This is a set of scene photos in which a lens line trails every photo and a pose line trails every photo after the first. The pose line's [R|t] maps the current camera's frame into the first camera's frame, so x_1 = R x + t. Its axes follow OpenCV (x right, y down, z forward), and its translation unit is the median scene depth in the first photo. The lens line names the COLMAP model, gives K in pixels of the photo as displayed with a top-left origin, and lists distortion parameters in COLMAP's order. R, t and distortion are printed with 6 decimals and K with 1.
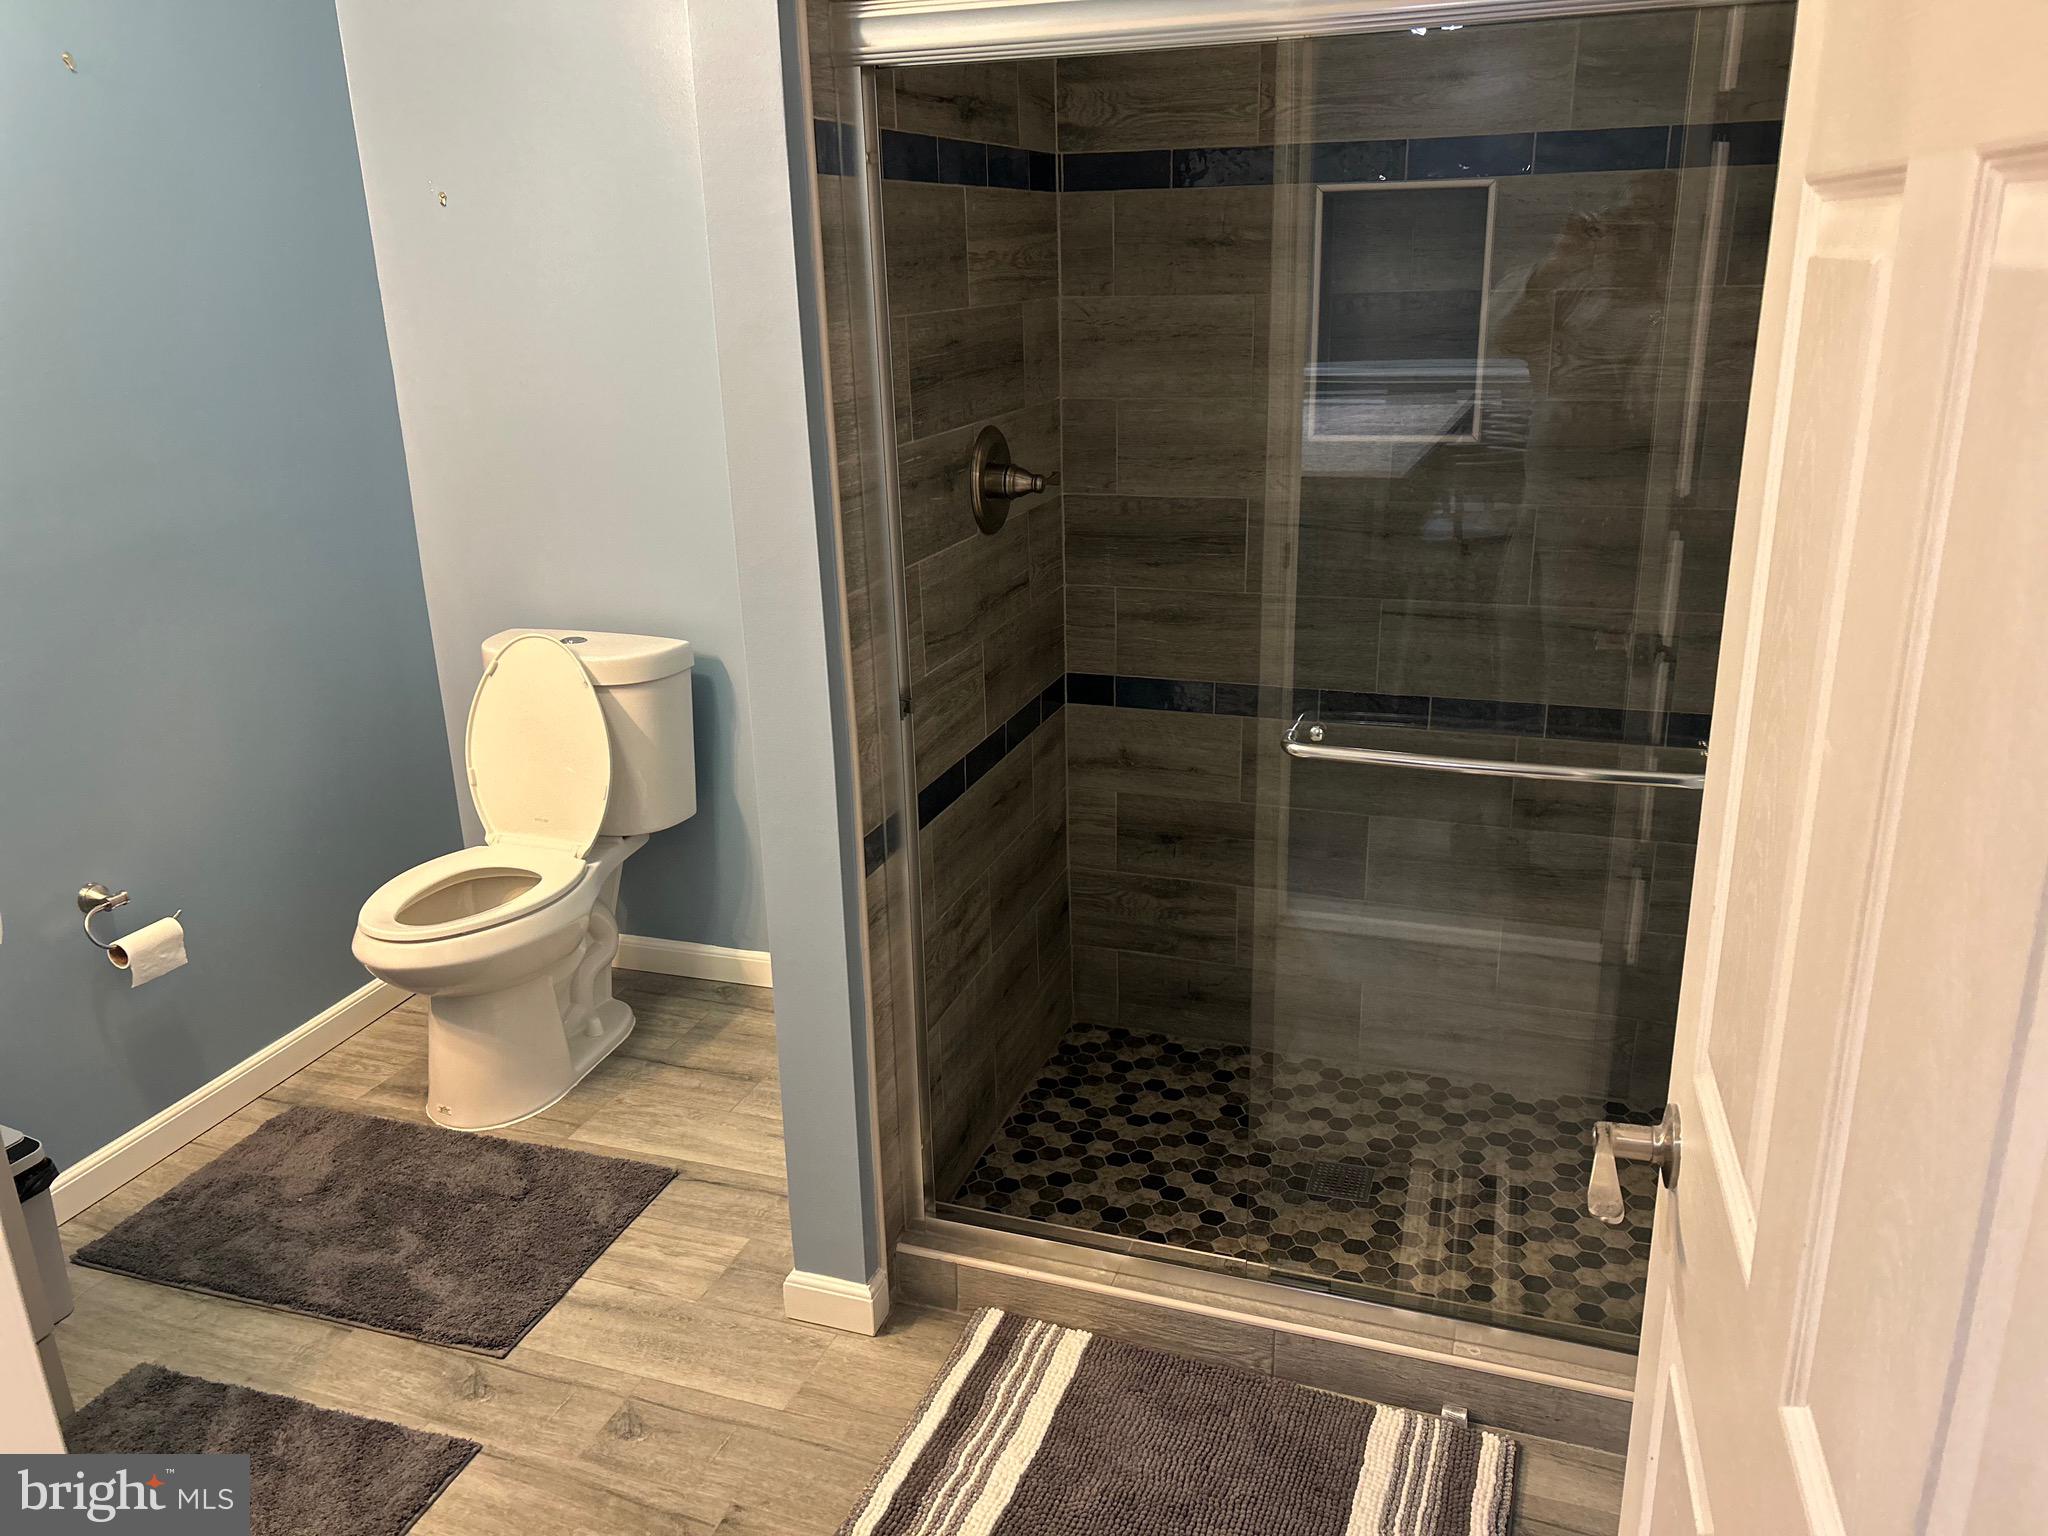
lens RADIAL K [[1543.8, 0, 1028.9], [0, 1543.8, 776.3], [0, 0, 1]] dist [0.042489, -0.031078]
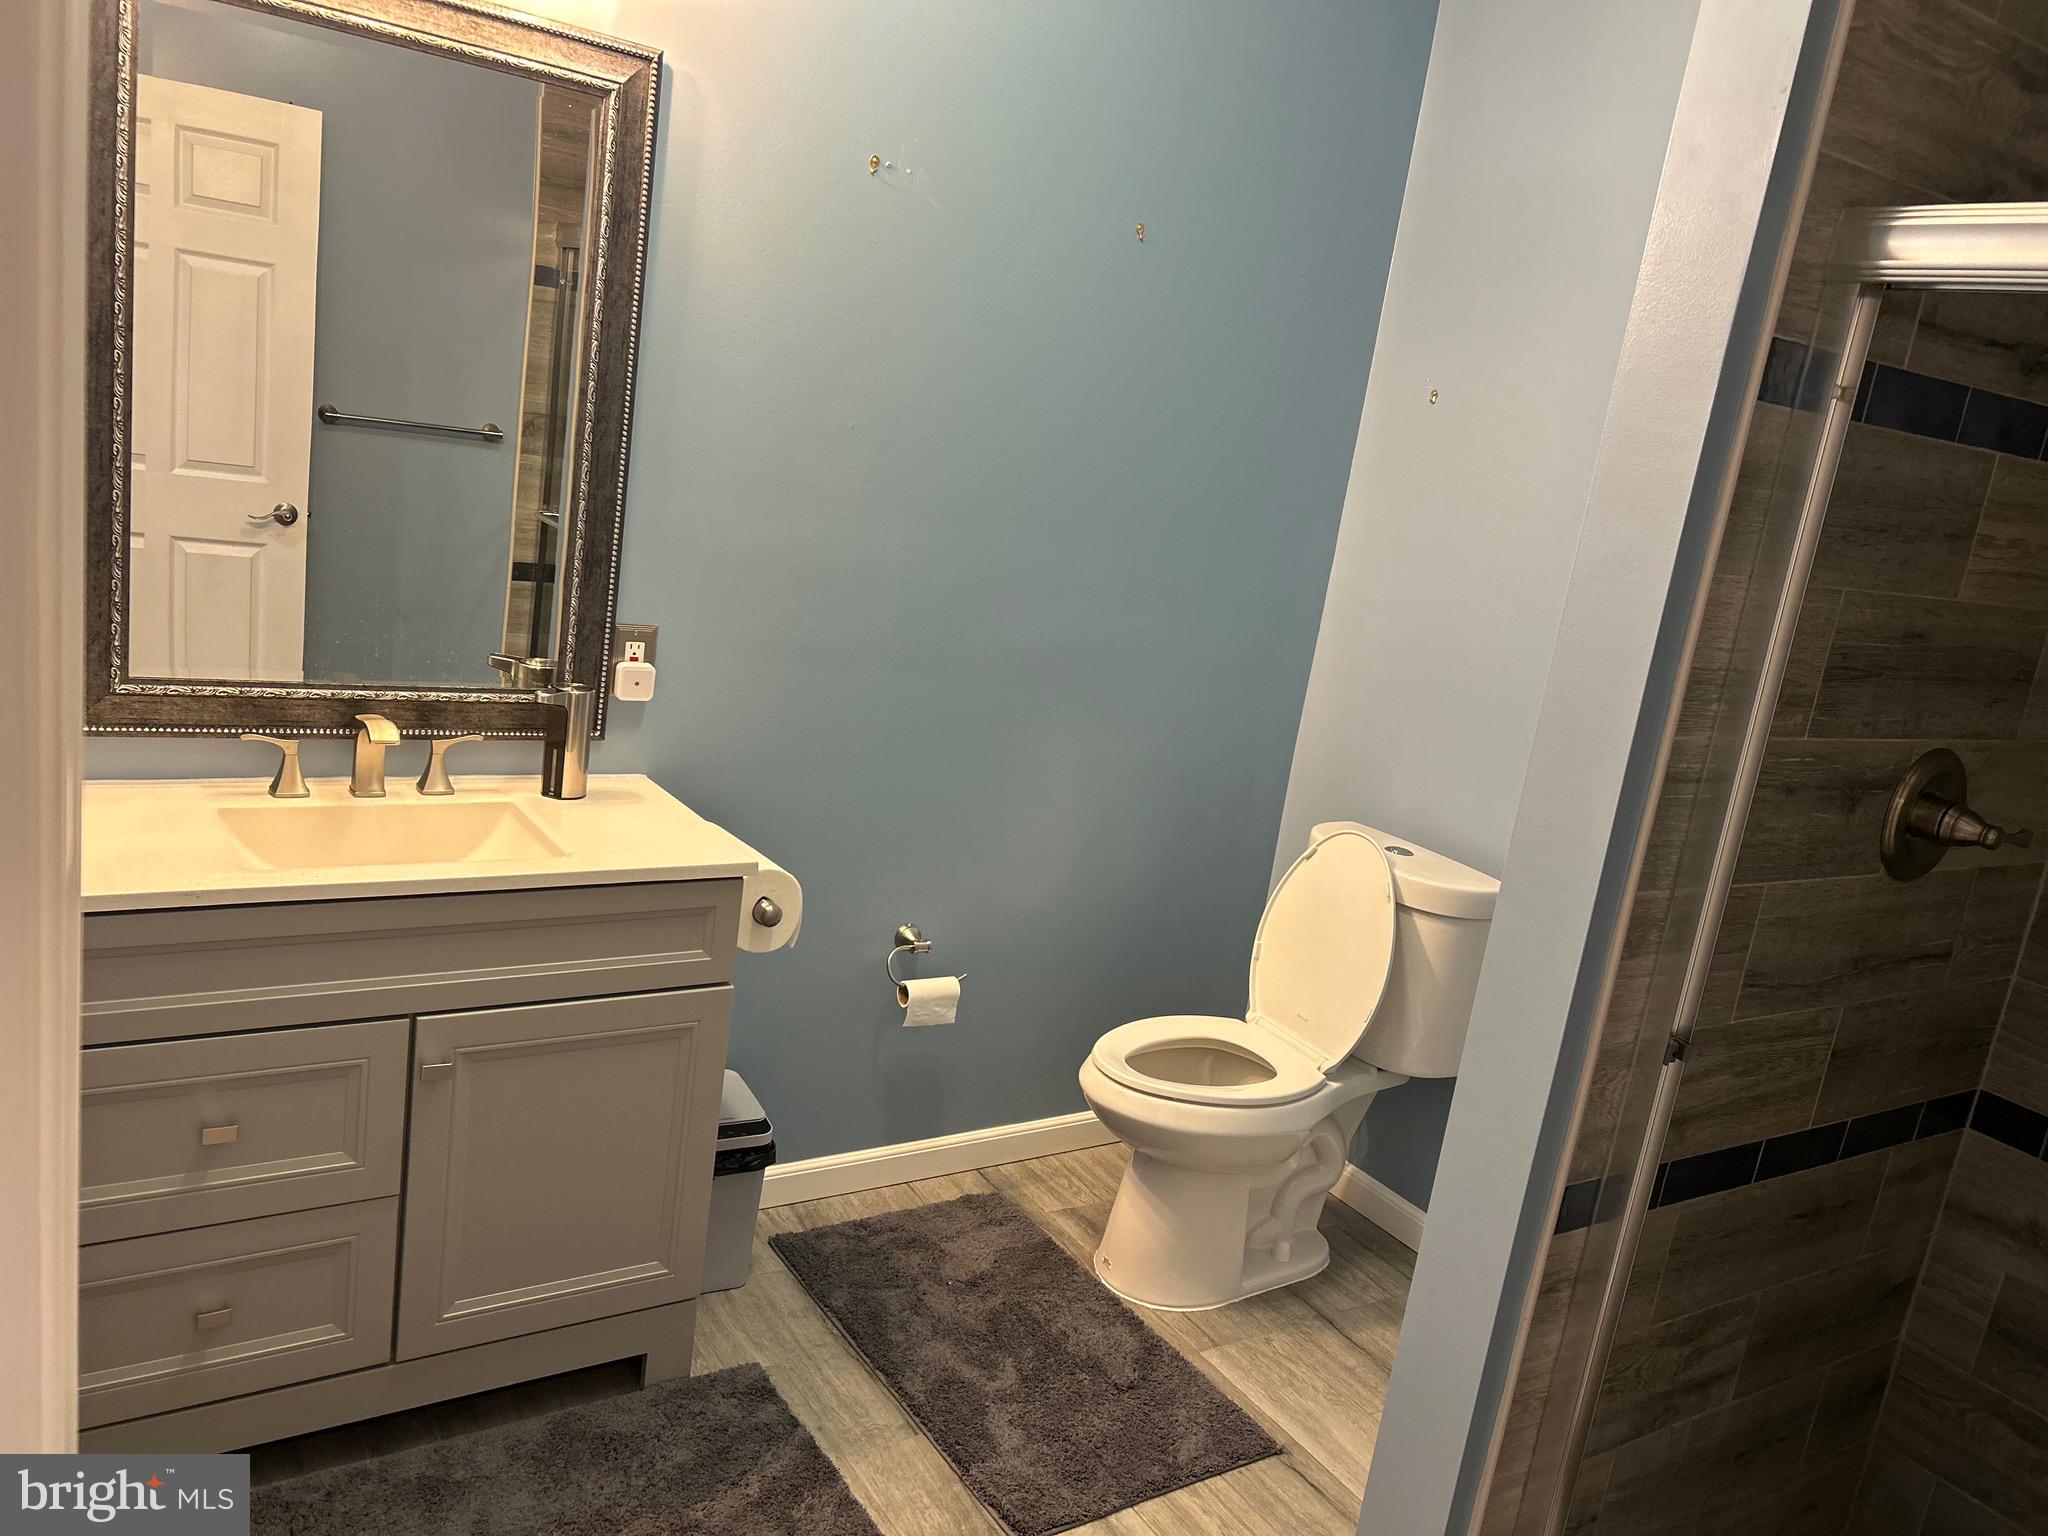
lens RADIAL K [[1543.8, 0, 1031.2], [0, 1543.8, 774.0], [0, 0, 1]] dist [0.042489, -0.031078]
pose [[0.775533, 0.273087, -0.569185, 0.064784], [-0.348090, 0.937137, -0.024658, -0.036189], [0.526671, 0.217250, 0.821840, 0.121887]]
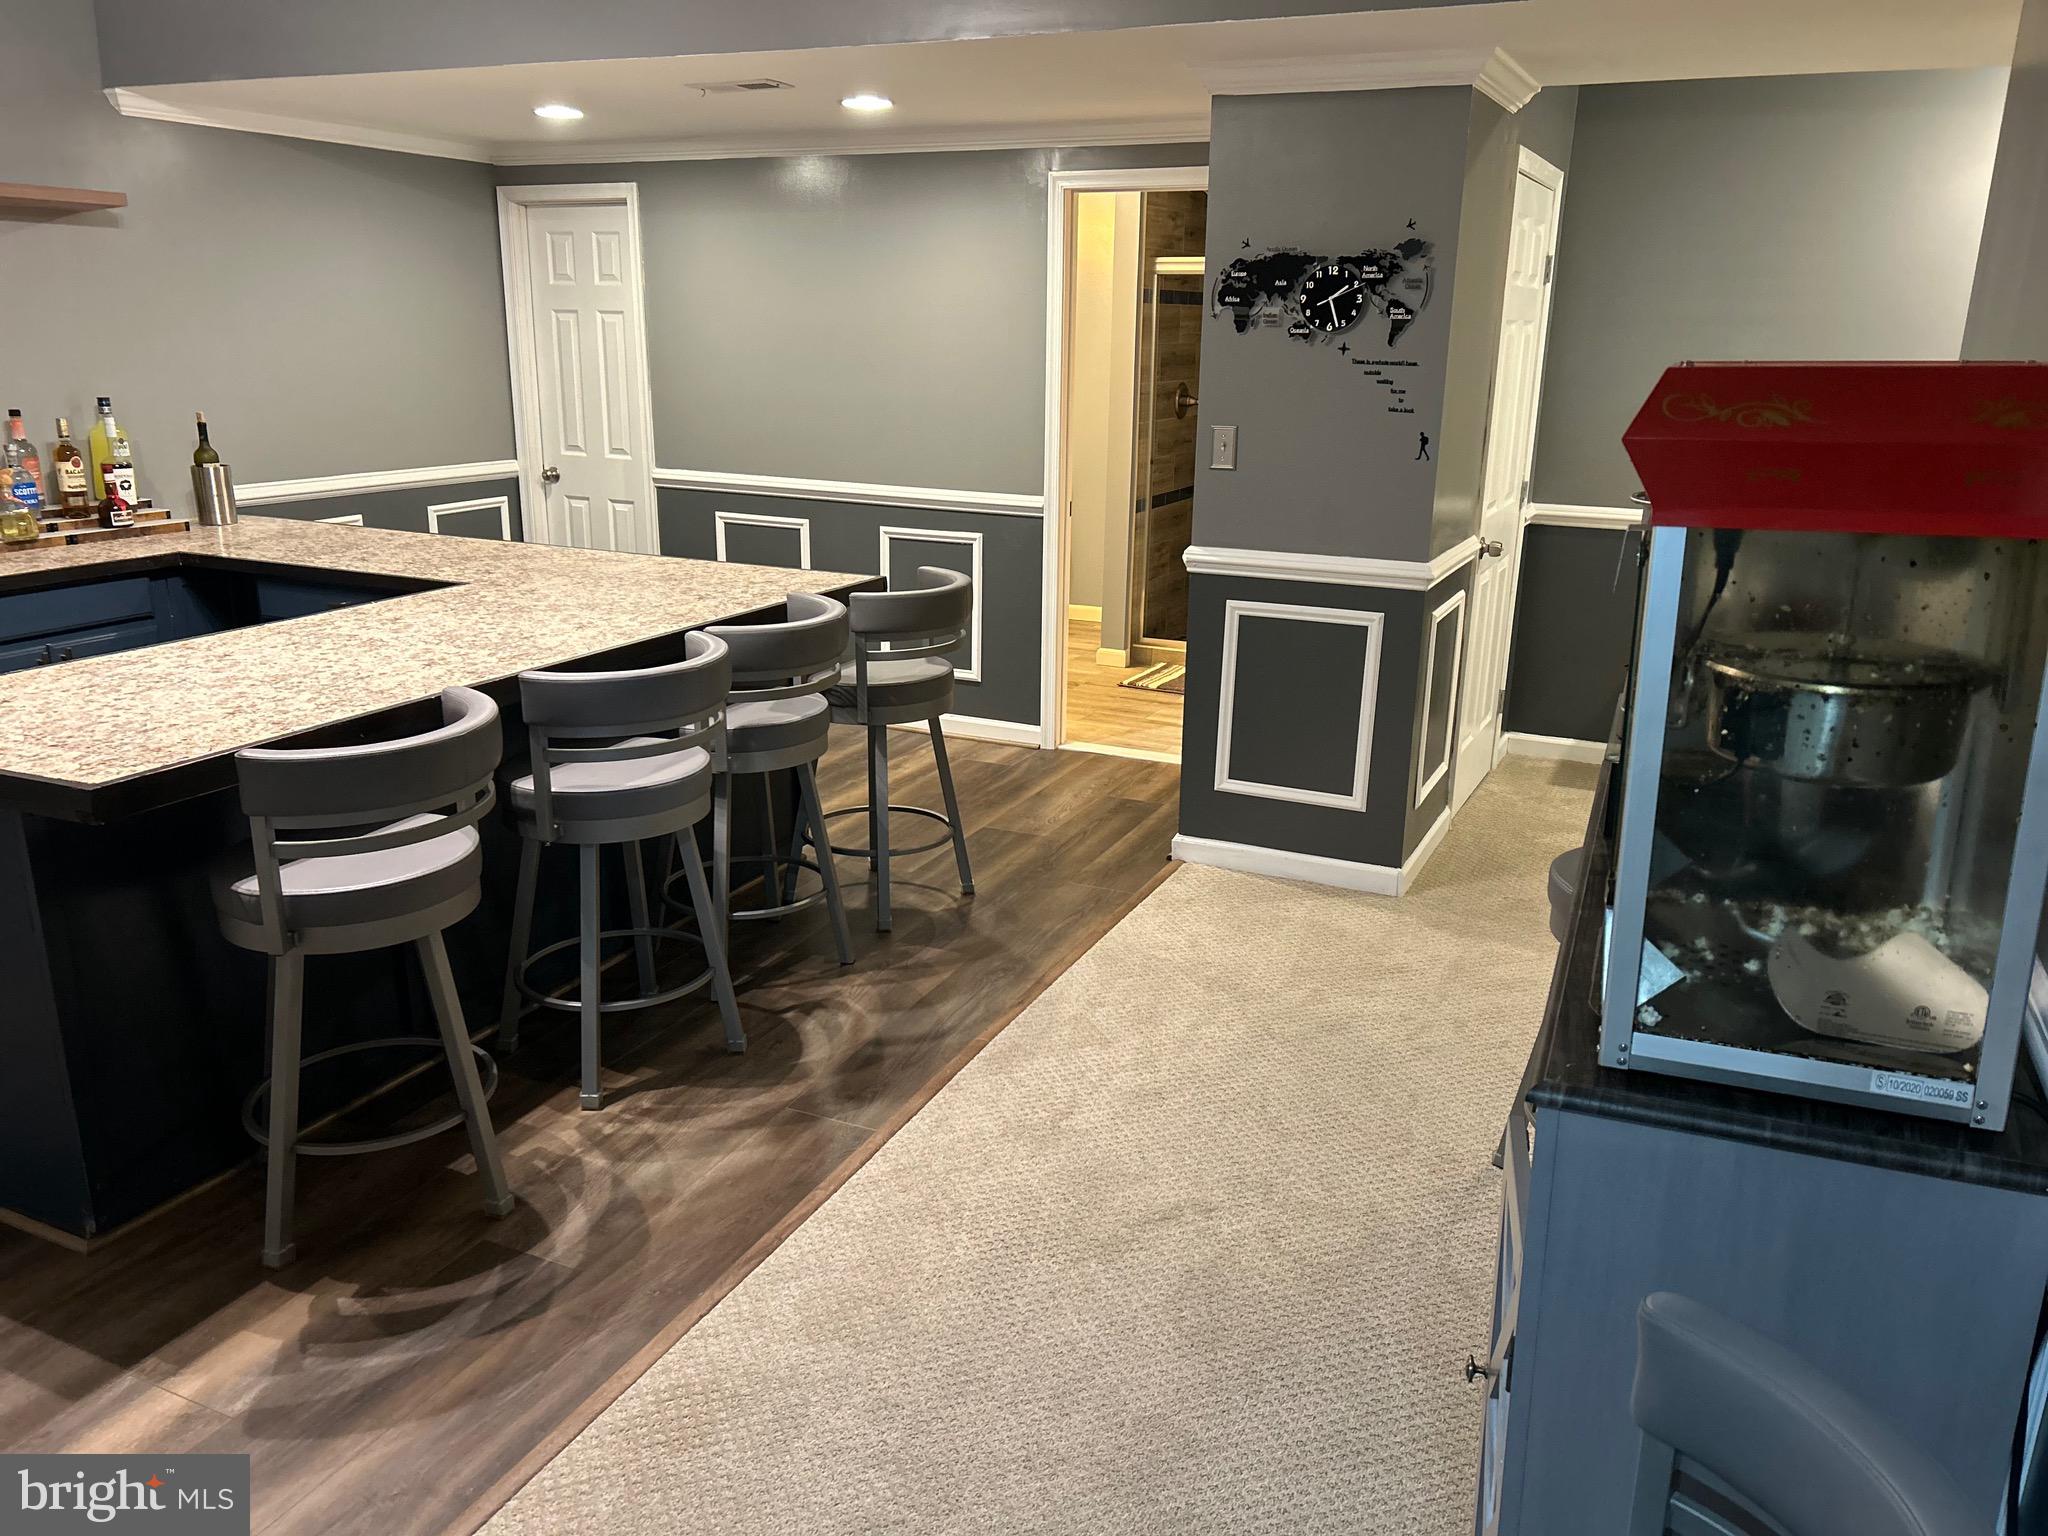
lens RADIAL K [[1543.8, 0, 1023.0], [0, 1543.8, 766.1], [0, 0, 1]] dist [0.042489, -0.031078]
pose [[0.992644, 0.069422, -0.099187, 0.015685], [-0.073134, 0.996733, -0.034283, 0.603067], [0.096483, 0.041284, 0.994478, -1.863673]]
